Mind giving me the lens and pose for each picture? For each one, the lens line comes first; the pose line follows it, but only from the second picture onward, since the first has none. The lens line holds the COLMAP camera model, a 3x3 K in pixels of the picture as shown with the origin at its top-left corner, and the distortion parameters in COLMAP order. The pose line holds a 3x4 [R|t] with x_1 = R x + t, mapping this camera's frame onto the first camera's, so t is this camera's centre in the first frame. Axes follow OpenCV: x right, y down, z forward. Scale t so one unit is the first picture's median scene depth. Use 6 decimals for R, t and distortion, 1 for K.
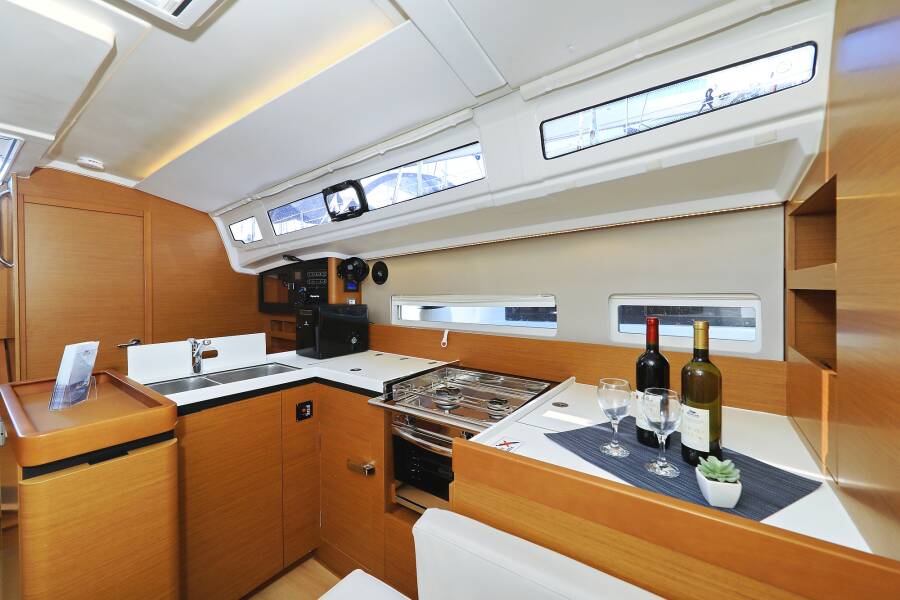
lens RADIAL K [[354.5, 0, 446.7], [0, 354.5, 295.1], [0, 0, 1]] dist [-0.000249, -0.000184]
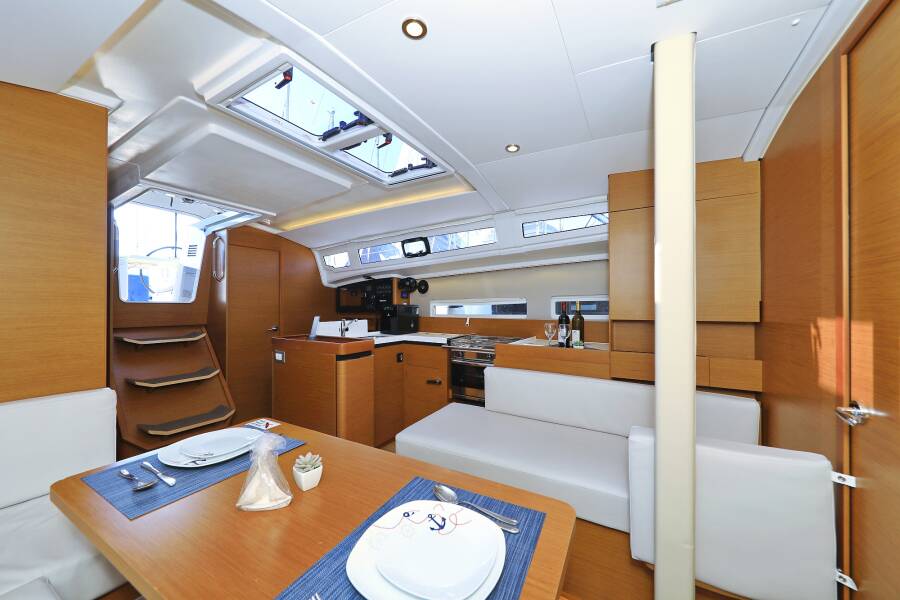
lens RADIAL K [[312.4, 0, 456.7], [0, 312.4, 308.5], [0, 0, 1]] dist [-0.017991, 0.000021]
pose [[0.993518, -0.000813, 0.113670, -0.207214], [0.001224, 0.999993, -0.003544, 0.048278], [-0.113666, 0.003661, 0.993512, -0.516581]]
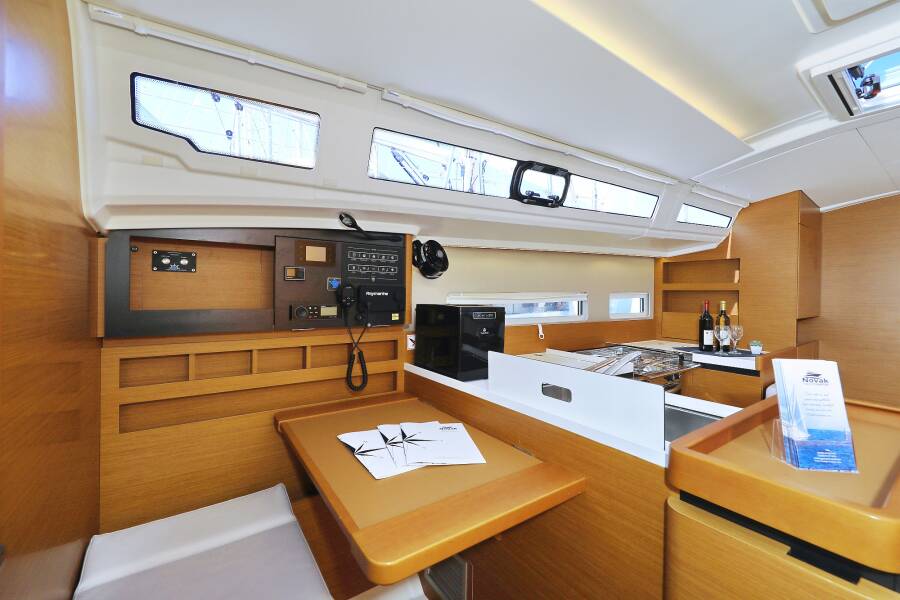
lens RADIAL K [[377.3, 0, 478.7], [0, 377.3, 295.9], [0, 0, 1]] dist [0.002951, 0.000006]
pose [[0.297584, -0.006217, 0.954675, -0.982588], [0.006641, 0.999968, 0.004442, 0.005187], [-0.954672, 0.005018, 0.297616, 0.696119]]
